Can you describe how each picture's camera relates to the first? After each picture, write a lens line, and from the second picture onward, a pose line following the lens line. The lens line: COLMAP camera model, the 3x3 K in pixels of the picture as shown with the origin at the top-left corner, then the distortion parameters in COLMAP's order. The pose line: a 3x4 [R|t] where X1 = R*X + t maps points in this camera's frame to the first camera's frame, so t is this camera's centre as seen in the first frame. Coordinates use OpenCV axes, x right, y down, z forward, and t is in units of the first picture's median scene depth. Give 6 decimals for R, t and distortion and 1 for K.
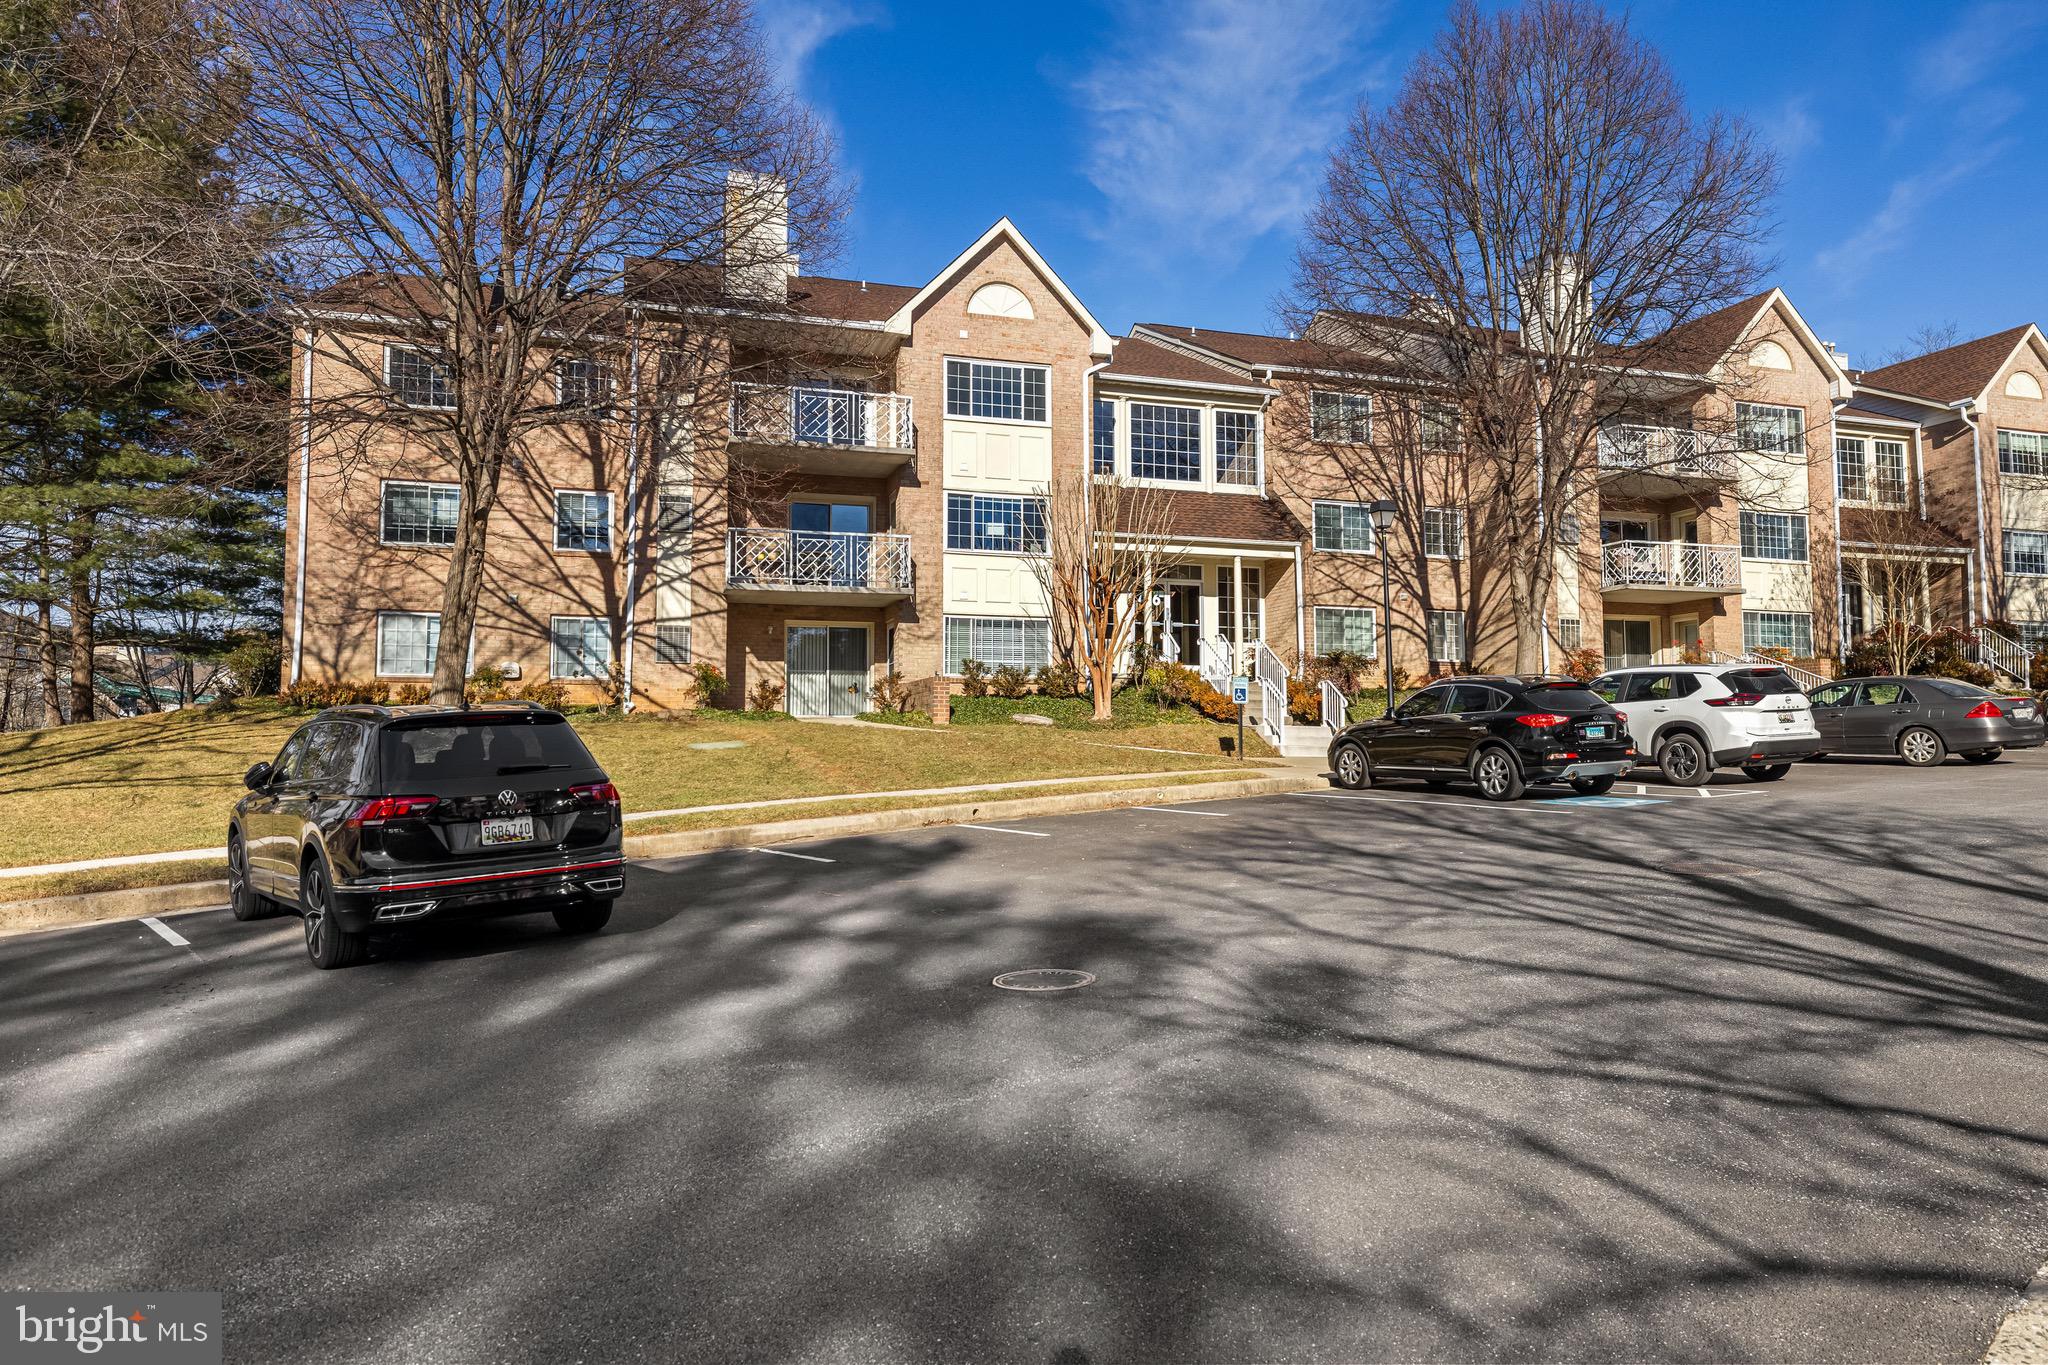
lens RADIAL K [[1298.3, 0, 1022.9], [0, 1298.3, 682.0], [0, 0, 1]] dist [-0.000067, -0.000055]
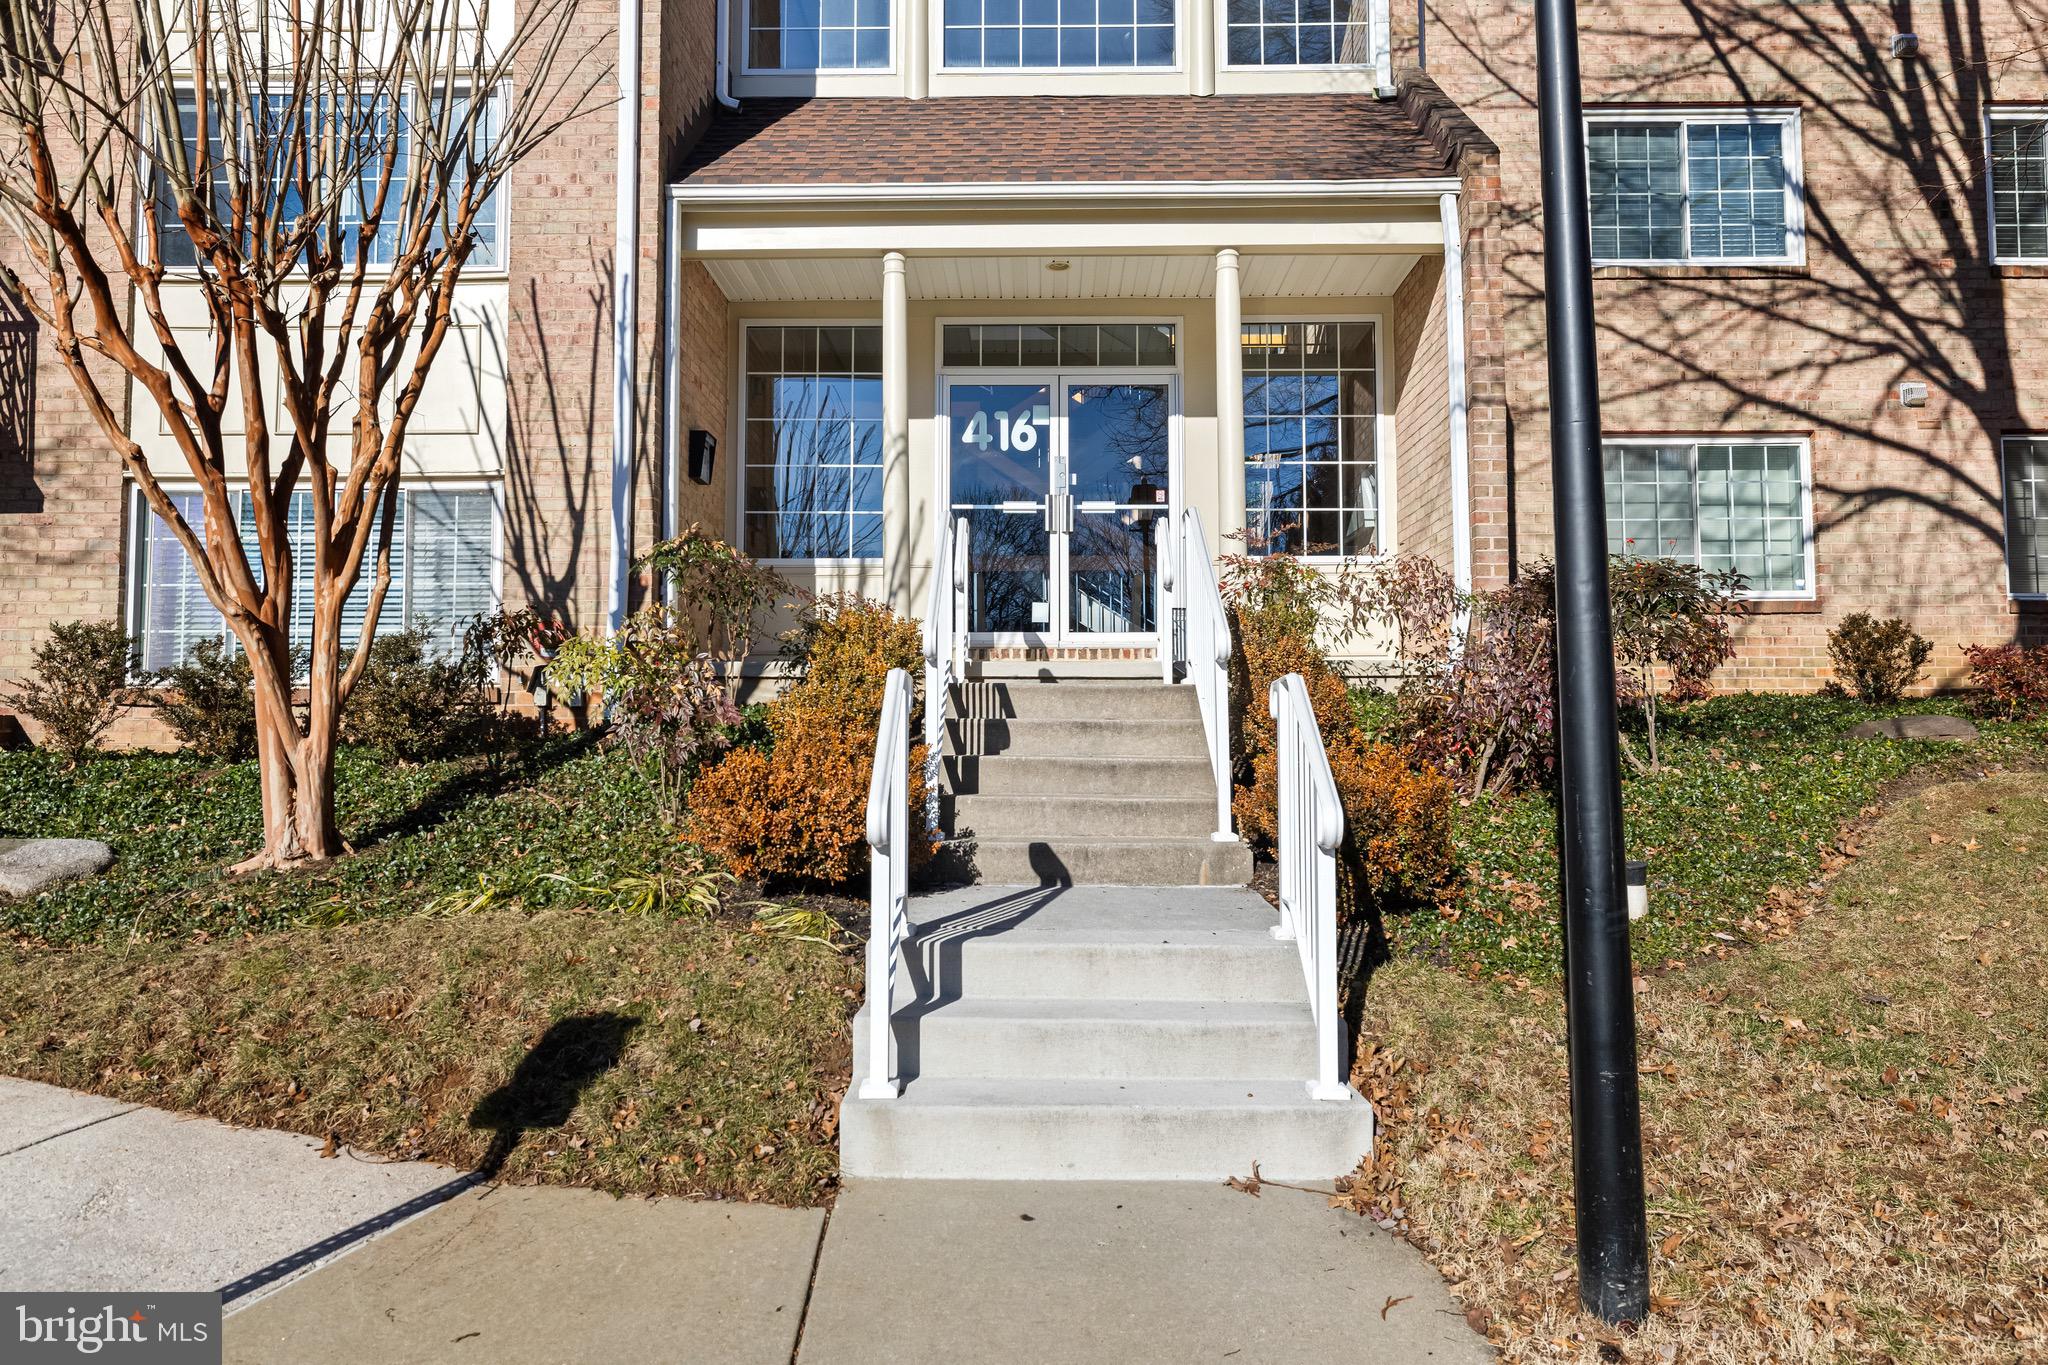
lens RADIAL K [[1440.9, 0, 1025.7], [0, 1440.9, 685.3], [0, 0, 1]] dist [0.002820, 0.001607]
pose [[0.950196, -0.019409, -0.311047, 0.198915], [0.018374, 0.999812, -0.006258, 0.001571], [0.311110, 0.000231, 0.950374, 0.611551]]
